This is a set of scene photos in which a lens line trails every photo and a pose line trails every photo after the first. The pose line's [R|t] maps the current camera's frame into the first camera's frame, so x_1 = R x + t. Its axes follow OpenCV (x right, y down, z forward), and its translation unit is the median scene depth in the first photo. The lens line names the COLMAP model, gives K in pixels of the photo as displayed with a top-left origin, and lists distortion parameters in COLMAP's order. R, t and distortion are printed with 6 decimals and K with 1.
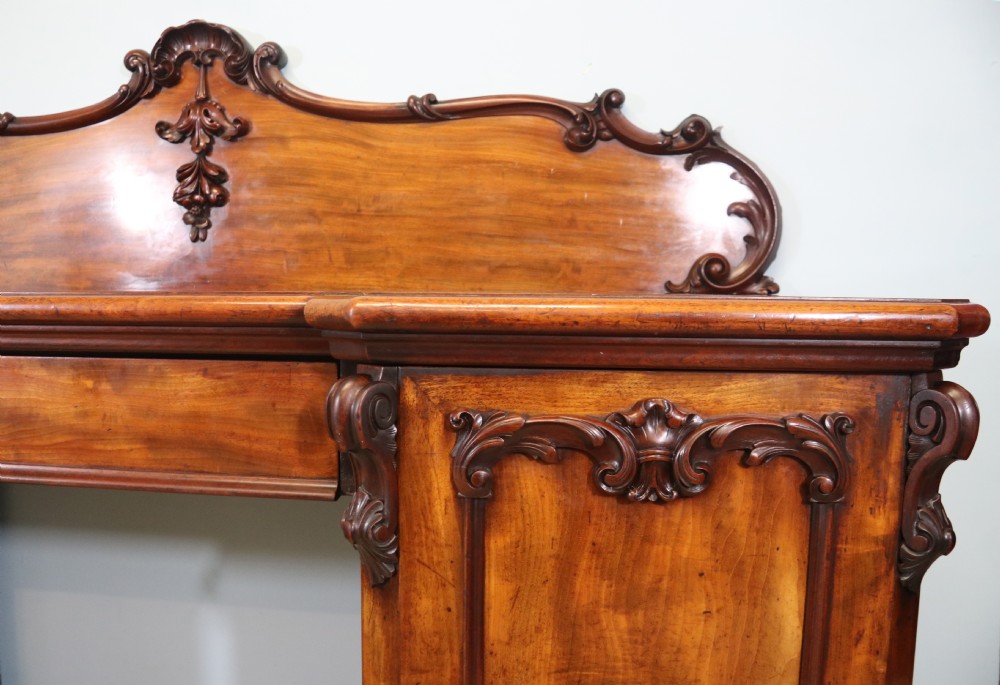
lens RADIAL K [[808.2, 0, 473.0], [0, 808.2, 337.8], [0, 0, 1]] dist [-0.166308, 0.088201]
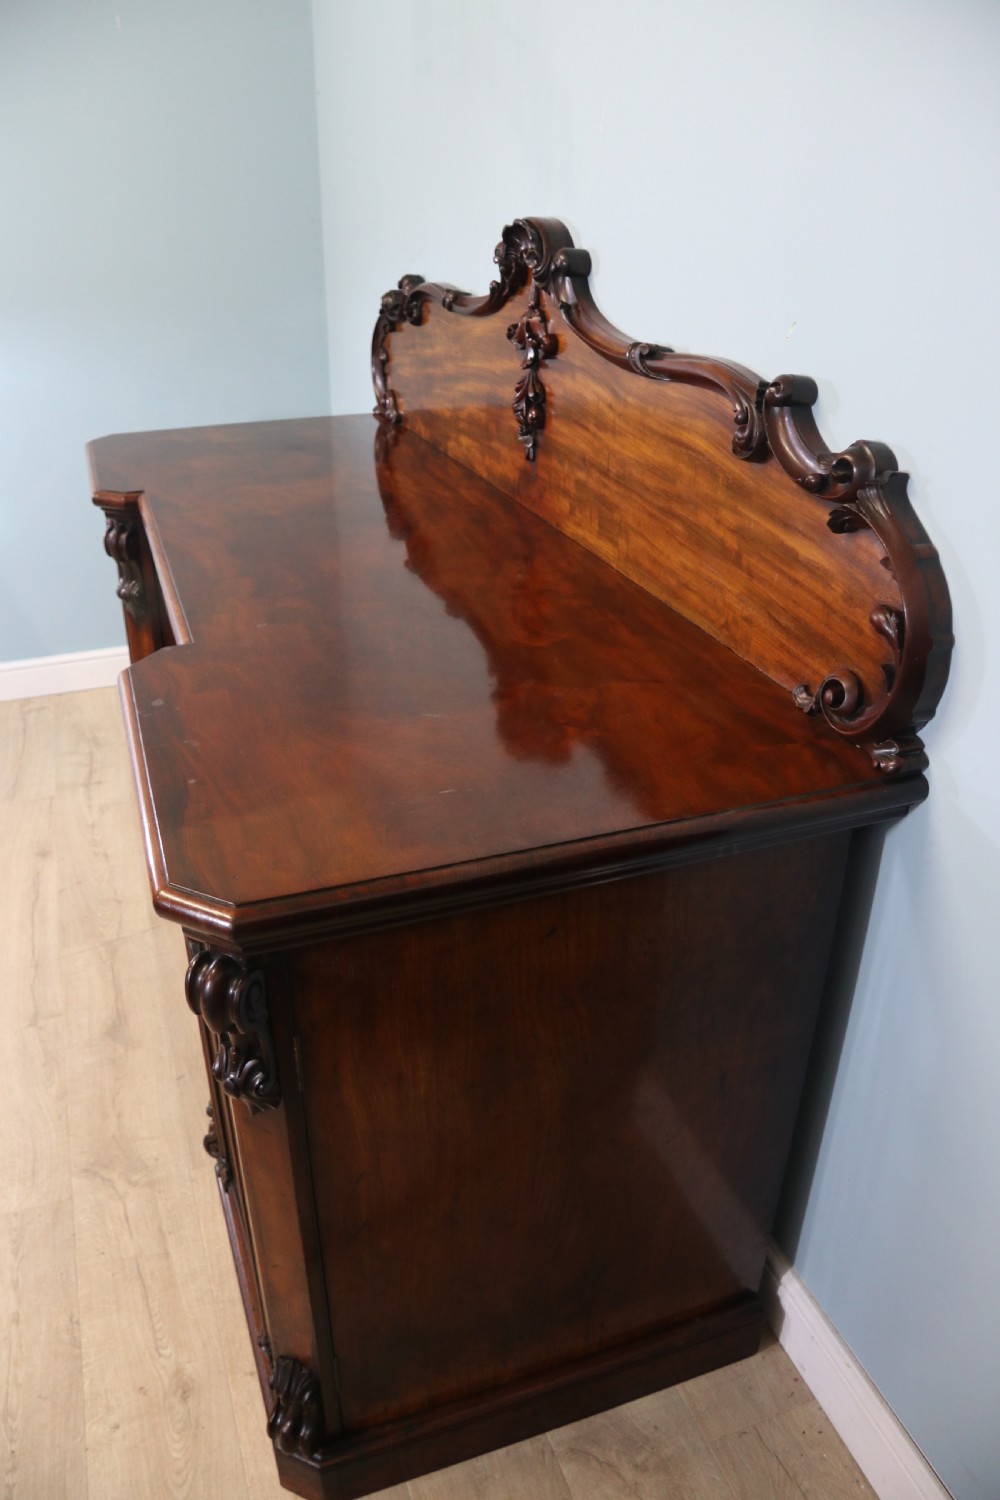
lens RADIAL K [[1127.1, 0, 496.7], [0, 1127.1, 751.3], [0, 0, 1]] dist [-0.173890, 0.097919]
pose [[0.434167, 0.413199, -0.800478, 0.887161], [-0.056140, 0.899282, 0.433751, -0.404507], [0.899081, -0.143382, 0.413636, 0.381916]]
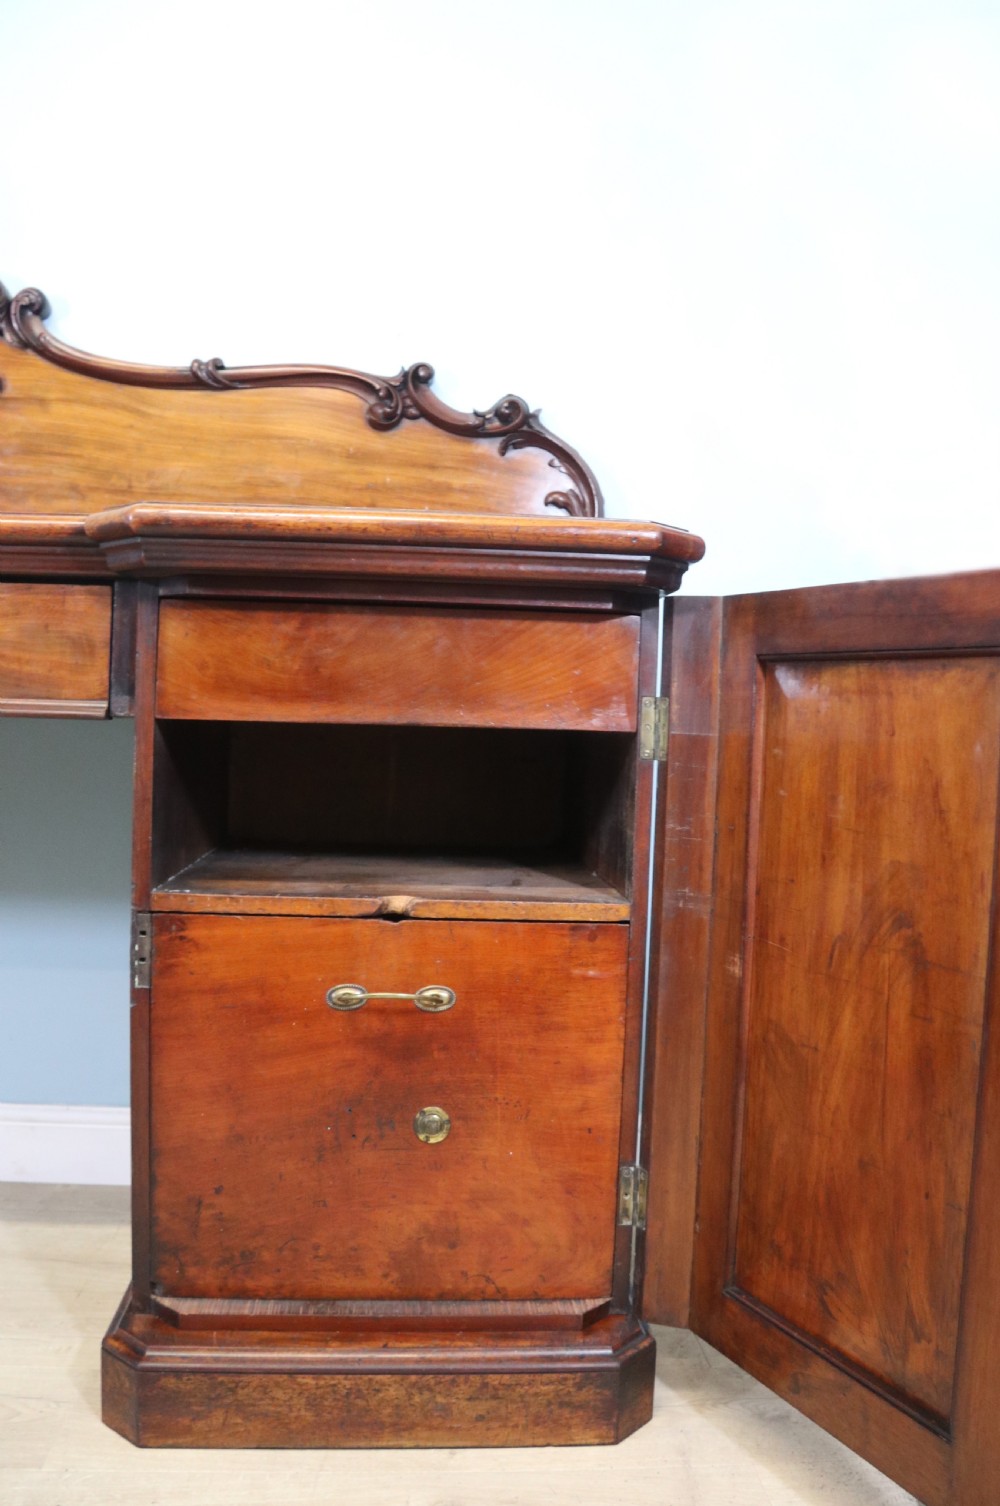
lens RADIAL K [[1228.6, 0, 513.2], [0, 1228.6, 762.1], [0, 0, 1]] dist [-0.158169, 0.069892]
pose [[0.983449, 0.016068, 0.180474, 0.037406], [-0.012299, 0.999683, -0.021982, 0.168601], [-0.180770, 0.019399, 0.983334, -0.361549]]
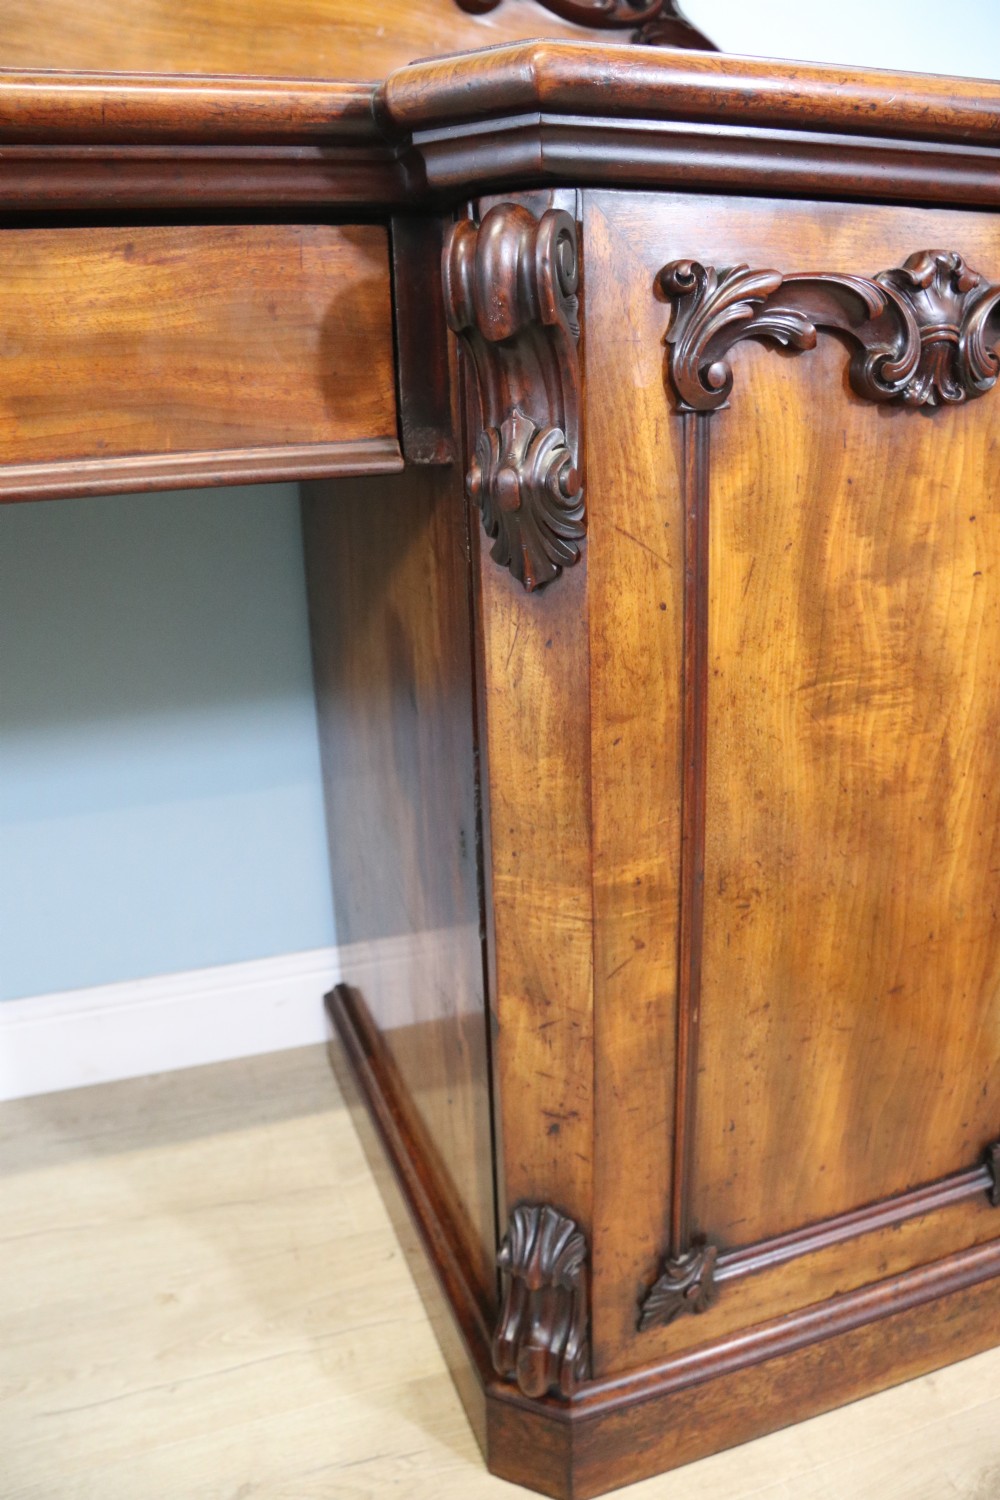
lens RADIAL K [[1127.1, 0, 493.4], [0, 1127.1, 744.3], [0, 0, 1]] dist [-0.173890, 0.097919]
pose [[0.912340, -0.161376, 0.376288, -0.260749], [0.067857, 0.965935, 0.249731, 0.115649], [-0.403771, -0.202306, 0.892212, 0.134372]]
